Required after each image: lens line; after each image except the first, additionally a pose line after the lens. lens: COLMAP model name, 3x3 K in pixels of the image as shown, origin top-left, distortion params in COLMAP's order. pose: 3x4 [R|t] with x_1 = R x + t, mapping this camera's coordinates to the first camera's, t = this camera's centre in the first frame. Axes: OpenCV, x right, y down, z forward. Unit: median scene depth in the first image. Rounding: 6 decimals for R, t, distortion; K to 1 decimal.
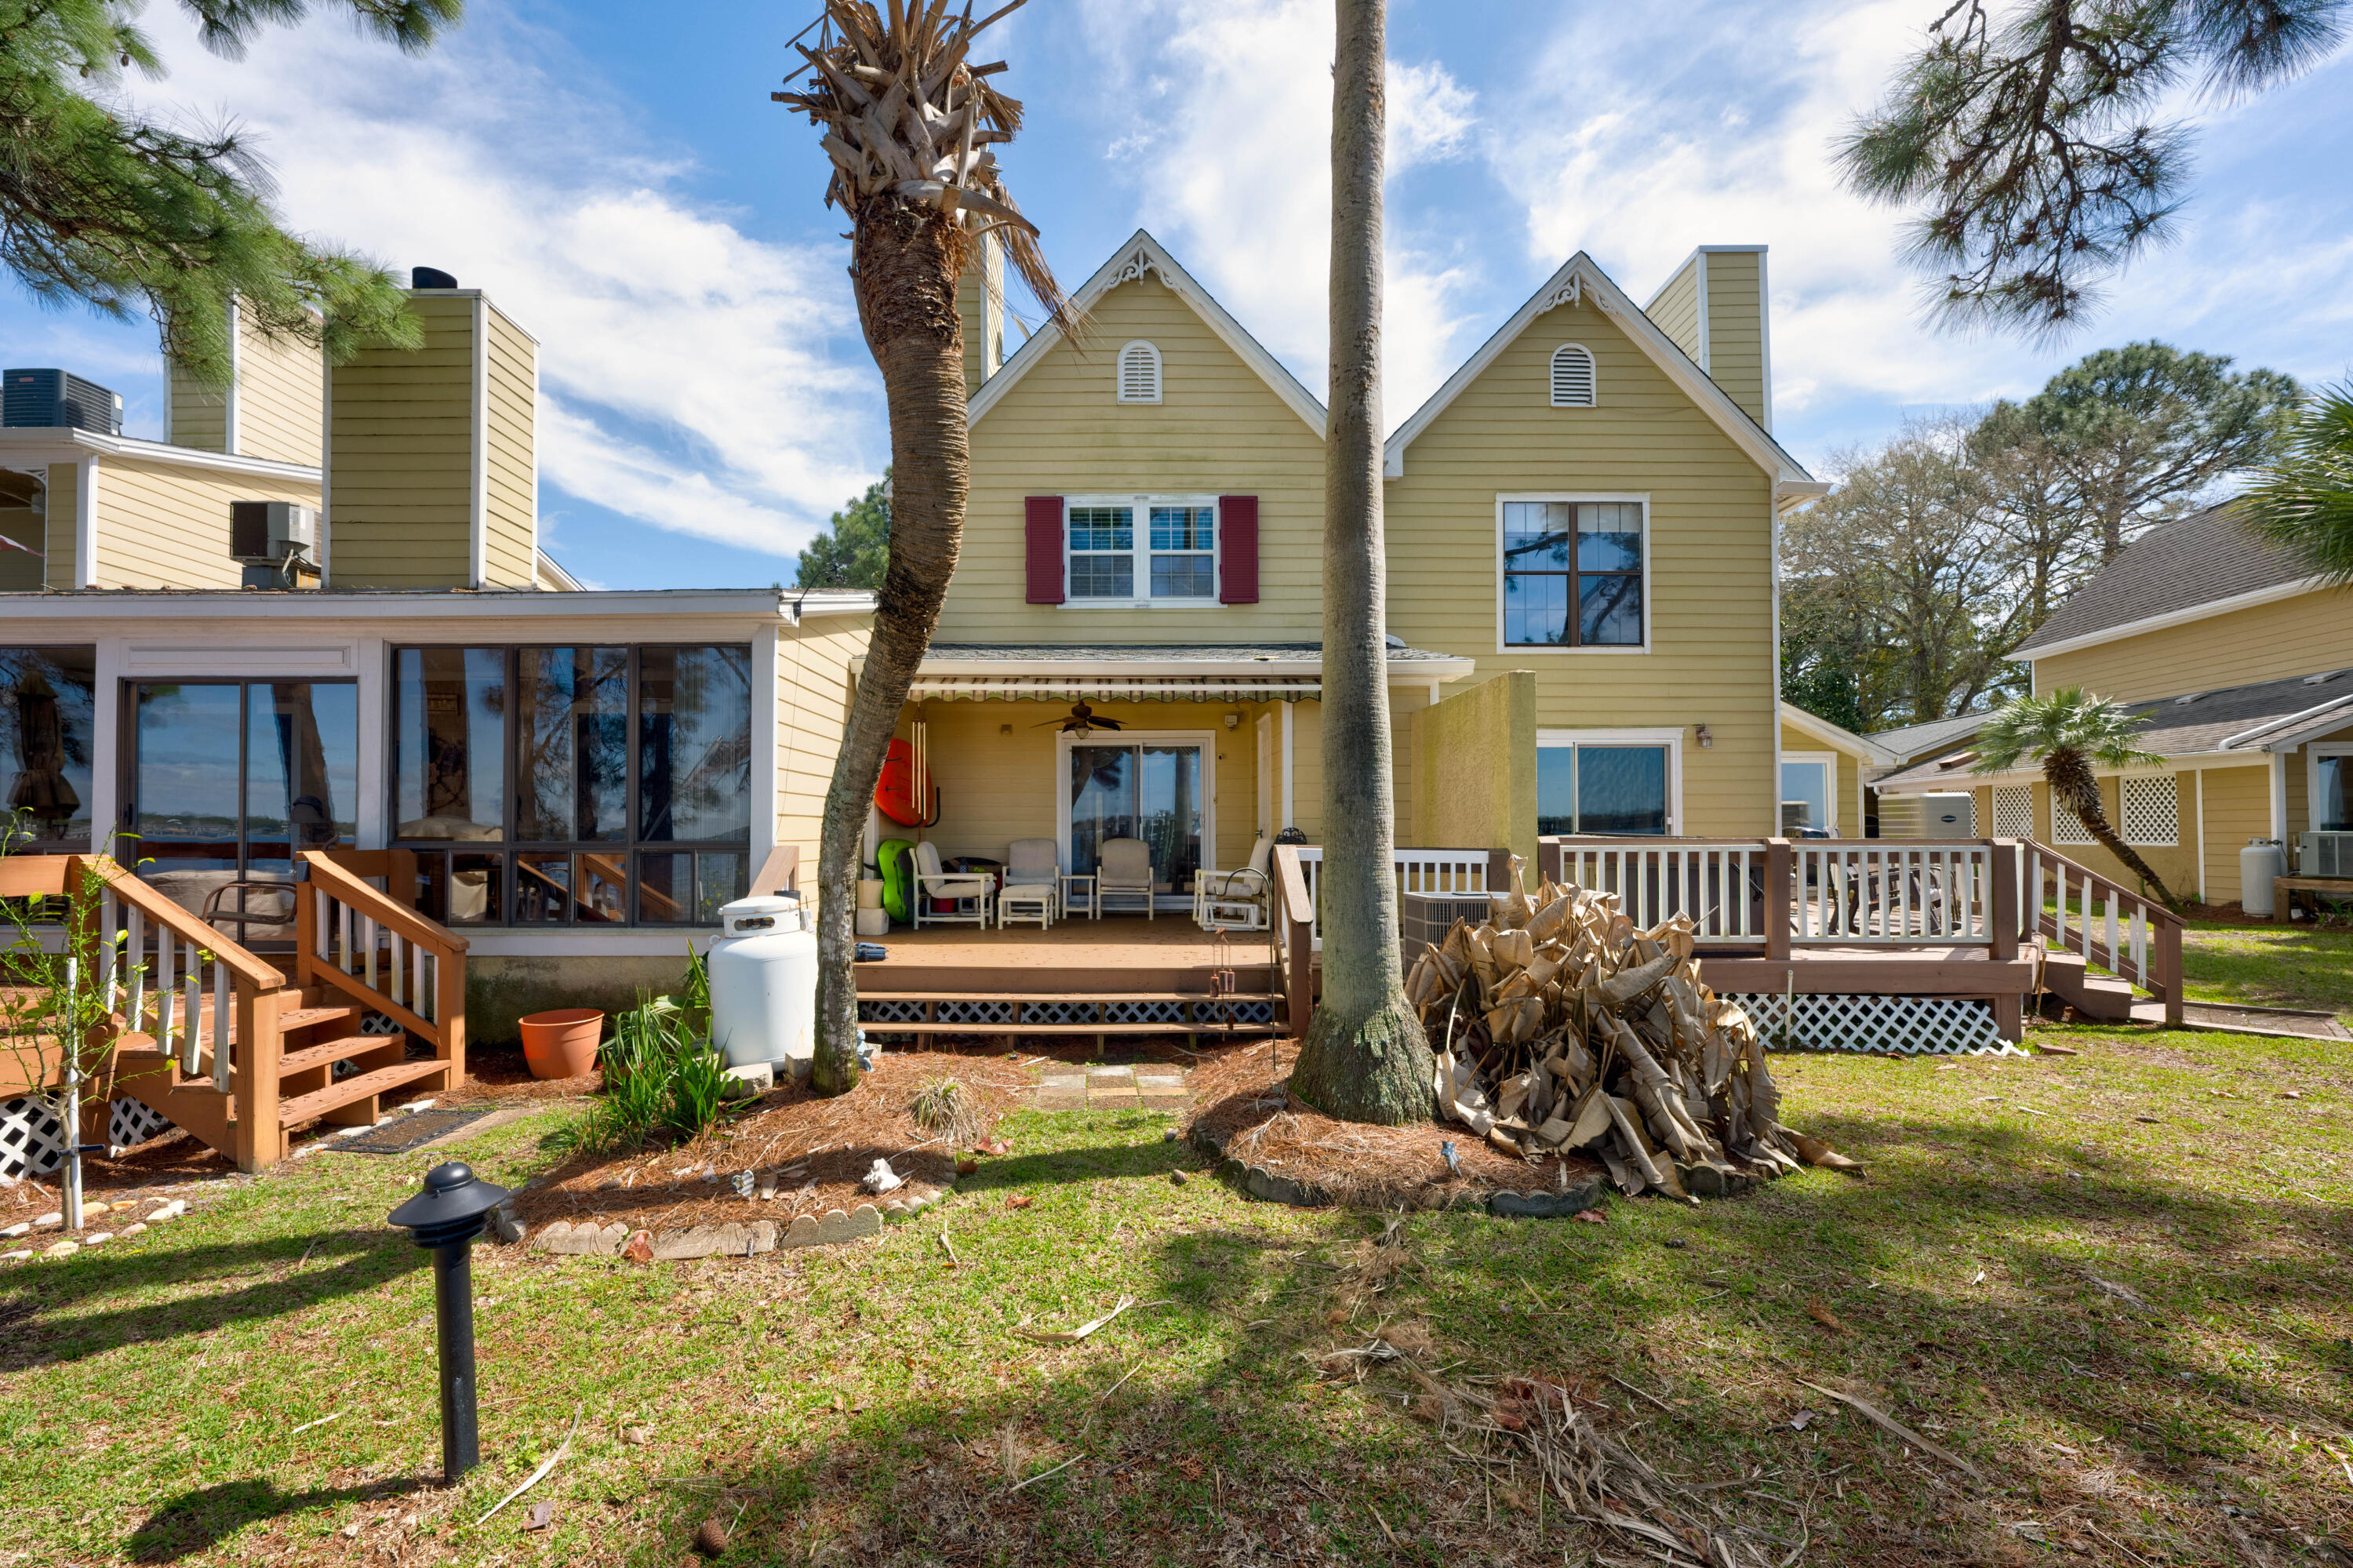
lens RADIAL K [[966.5, 0, 1221.0], [0, 966.5, 821.0], [0, 0, 1]] dist [-0.003043, 0.000060]
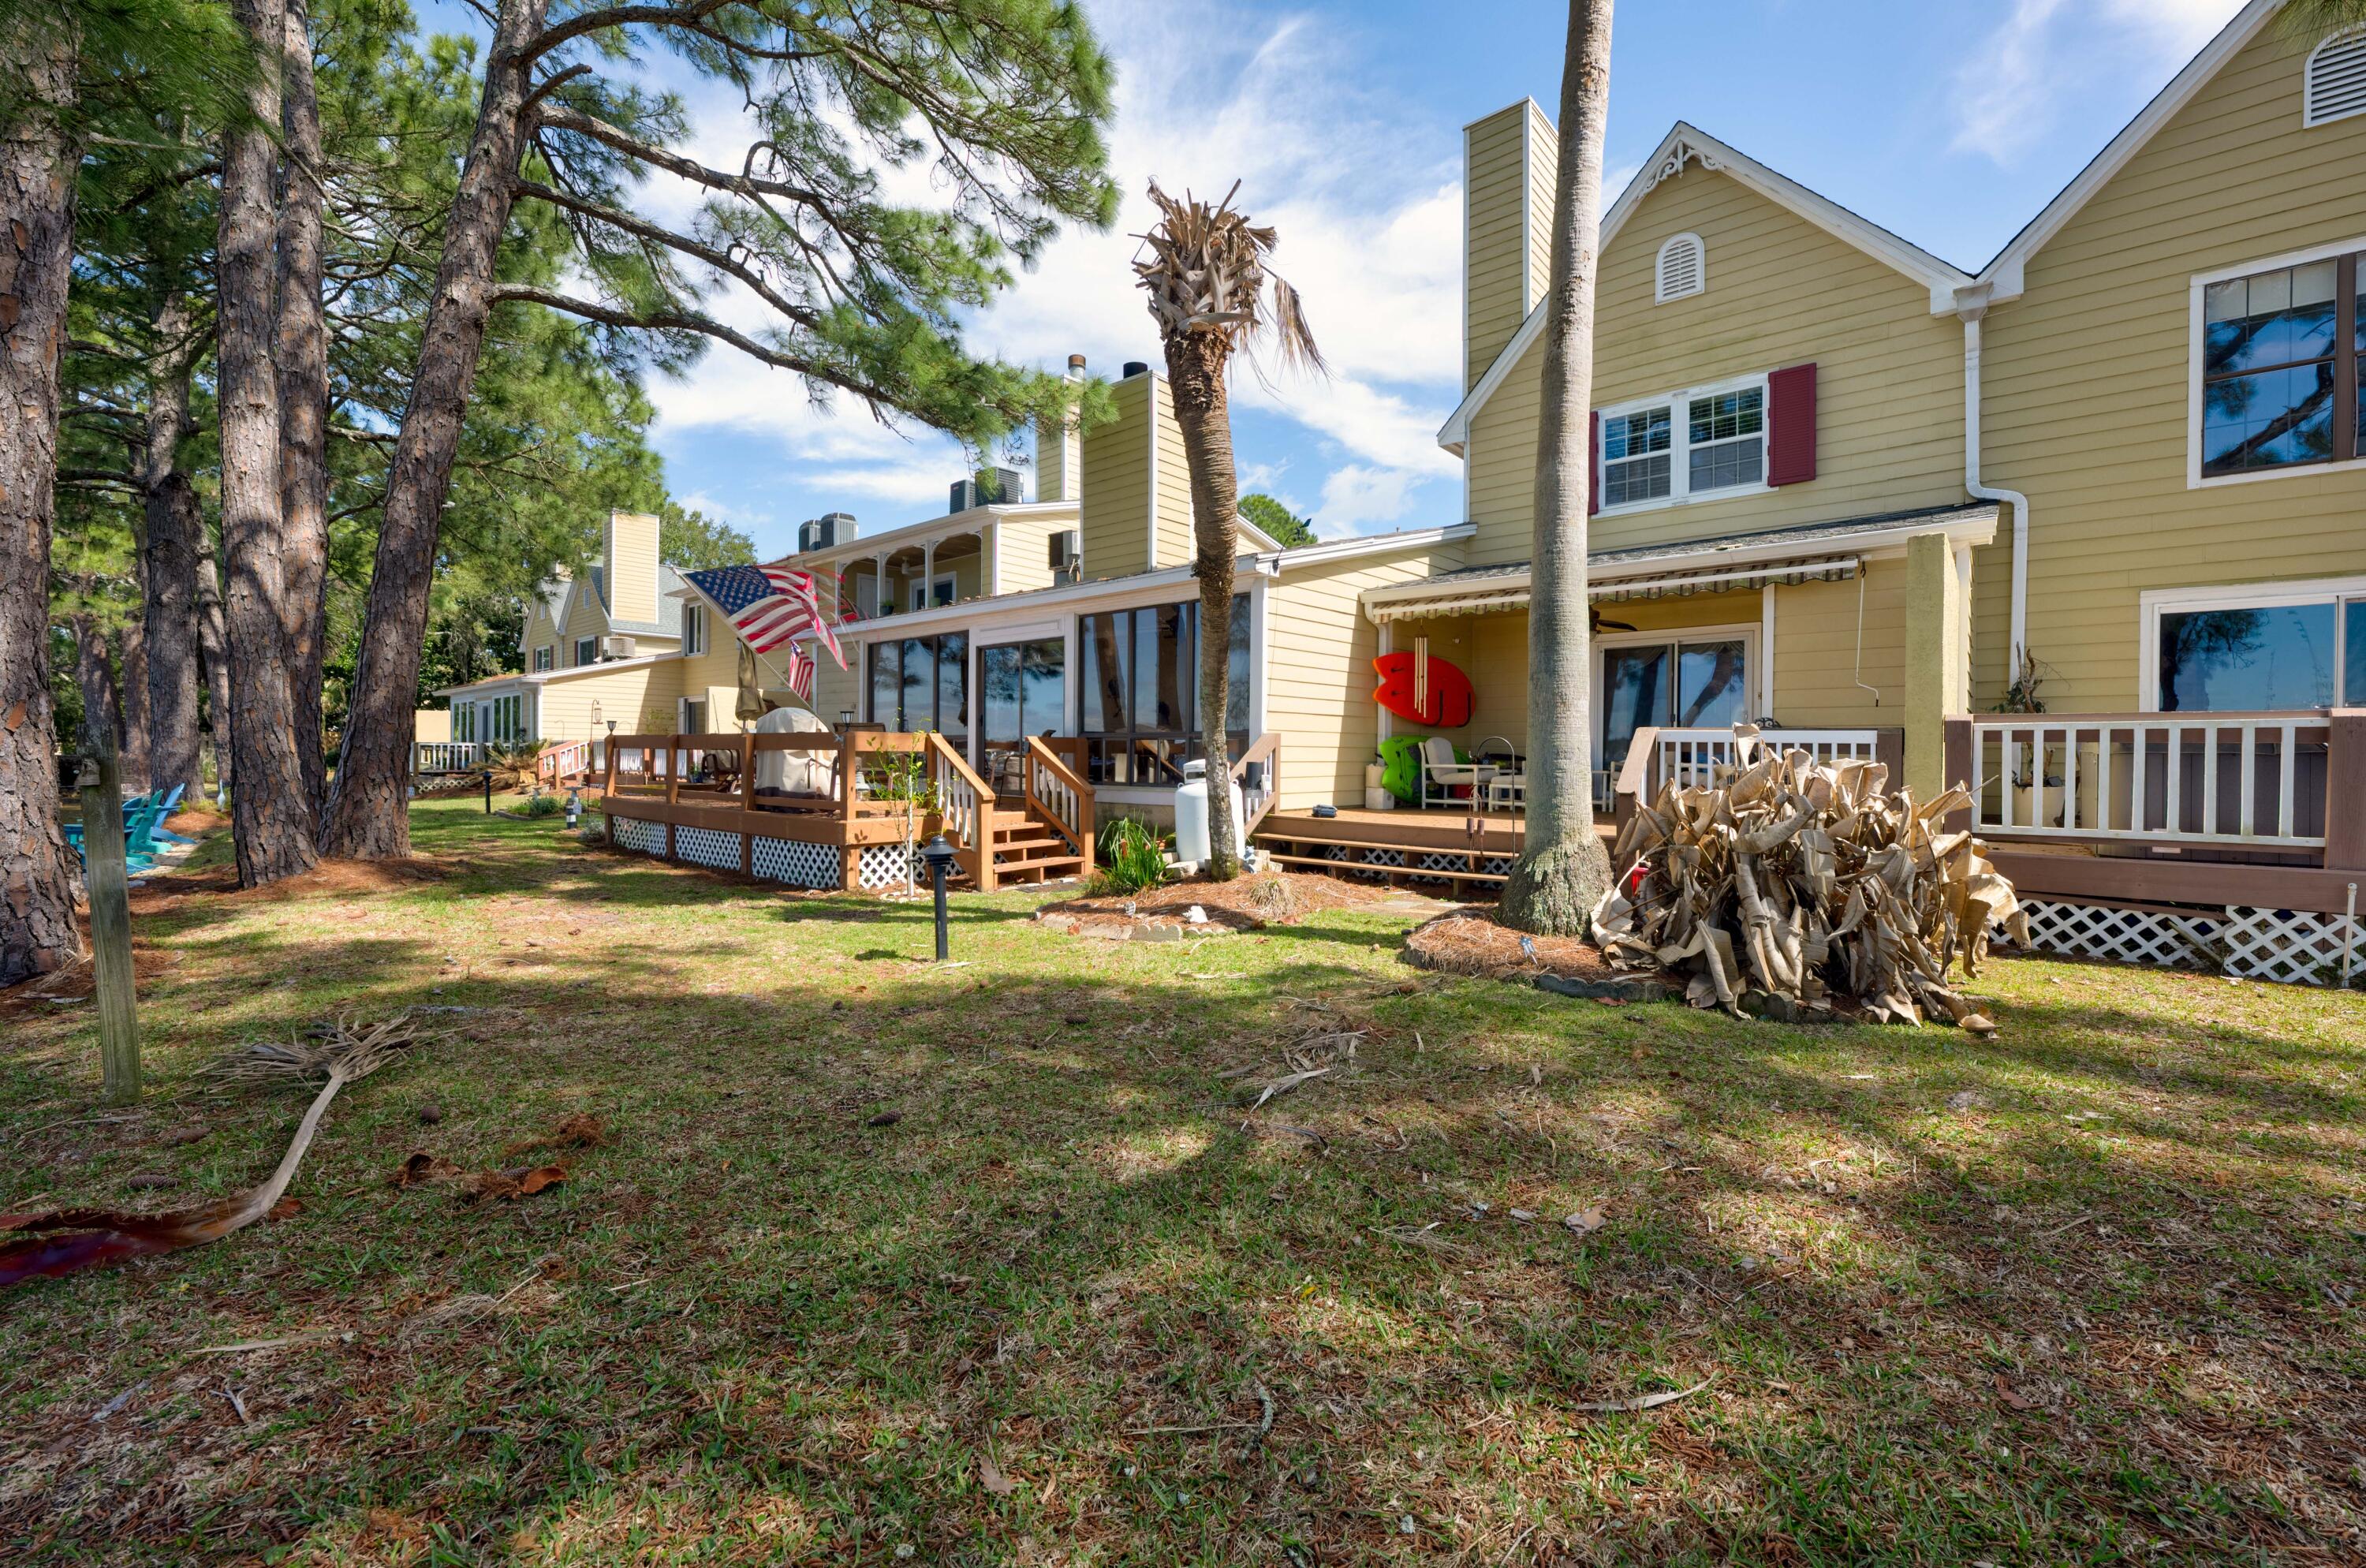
lens RADIAL K [[946.3, 0, 1229.8], [0, 946.3, 747.3], [0, 0, 1]] dist [-0.002049, -0.000122]
pose [[0.780445, -0.002386, -0.625220, 0.244047], [0.010554, 0.999901, 0.009358, 0.021648], [0.625136, -0.013903, 0.780392, -0.078813]]
